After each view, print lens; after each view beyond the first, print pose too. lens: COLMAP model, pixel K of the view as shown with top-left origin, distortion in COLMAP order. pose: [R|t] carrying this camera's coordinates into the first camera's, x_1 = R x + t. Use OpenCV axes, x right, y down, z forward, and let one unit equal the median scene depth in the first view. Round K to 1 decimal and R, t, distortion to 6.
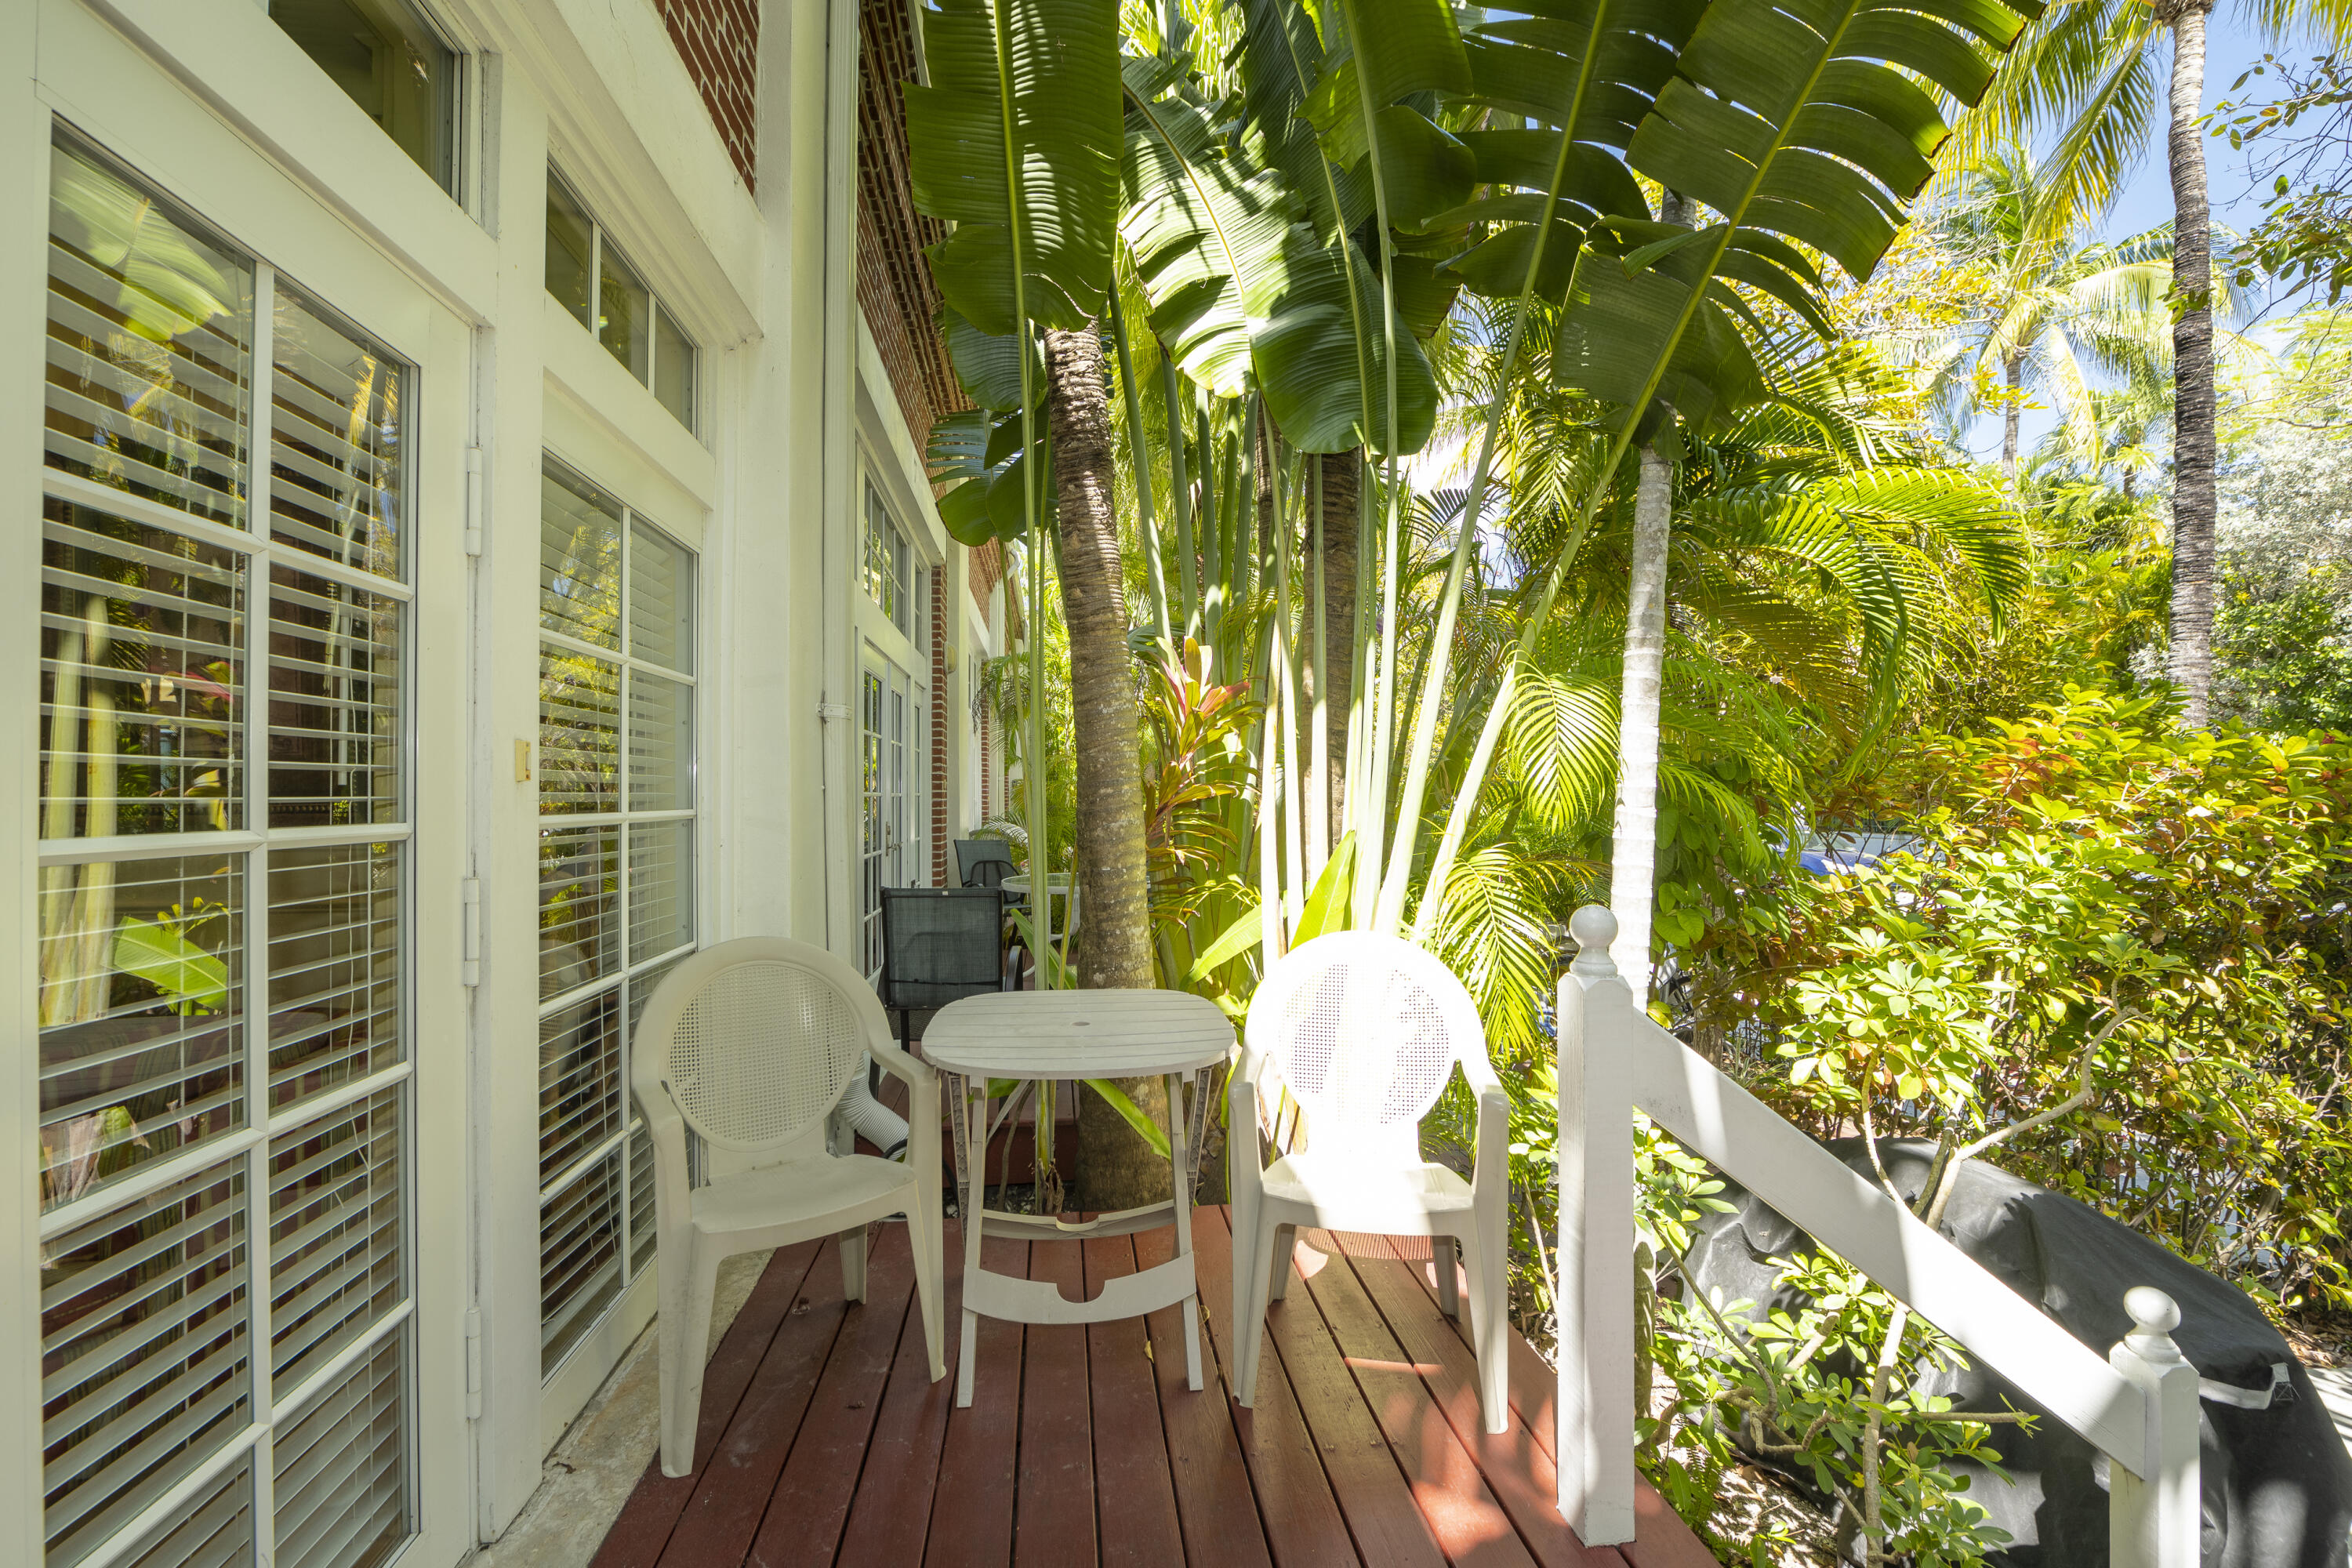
lens RADIAL K [[936.1, 0, 1163.3], [0, 936.1, 781.2], [0, 0, 1]] dist [-0.016654, 0.000938]
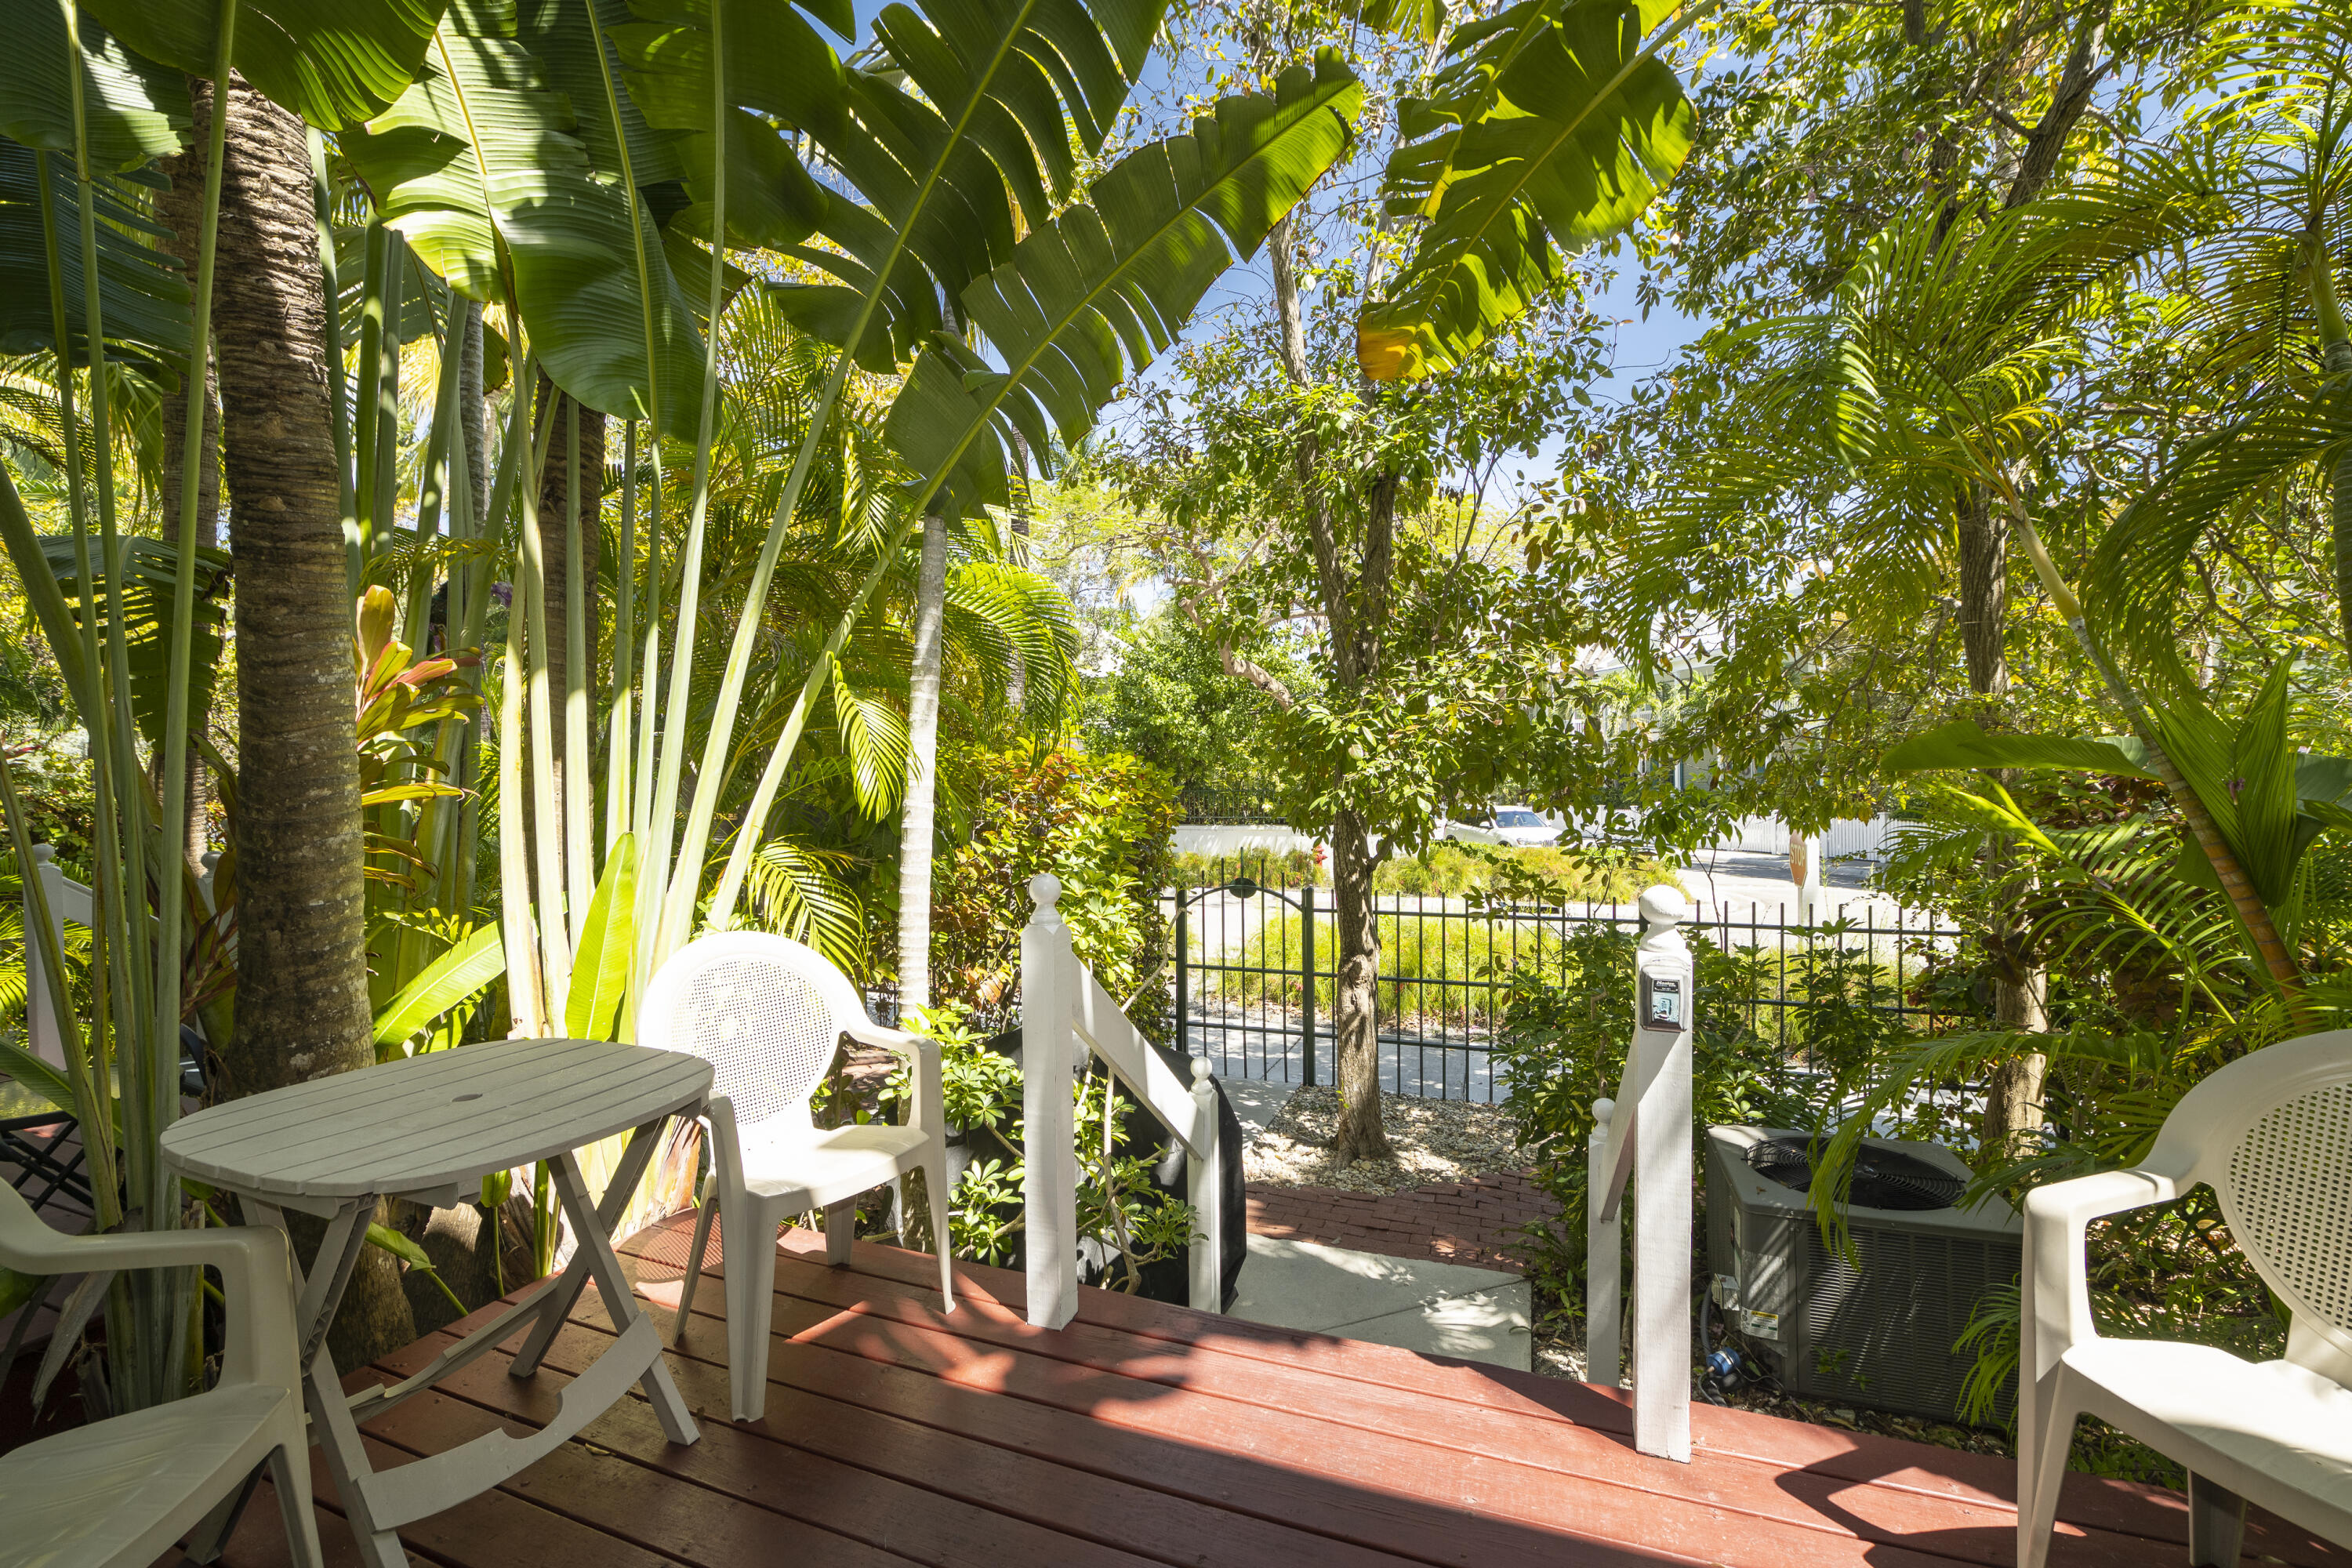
lens RADIAL K [[936.1, 0, 1173.6], [0, 936.1, 781.7], [0, 0, 1]] dist [-0.016654, 0.000938]
pose [[0.462770, 0.002099, 0.886476, -0.380800], [-0.006255, 0.999980, 0.000898, -0.003042], [-0.886457, -0.005961, 0.462773, 0.106234]]
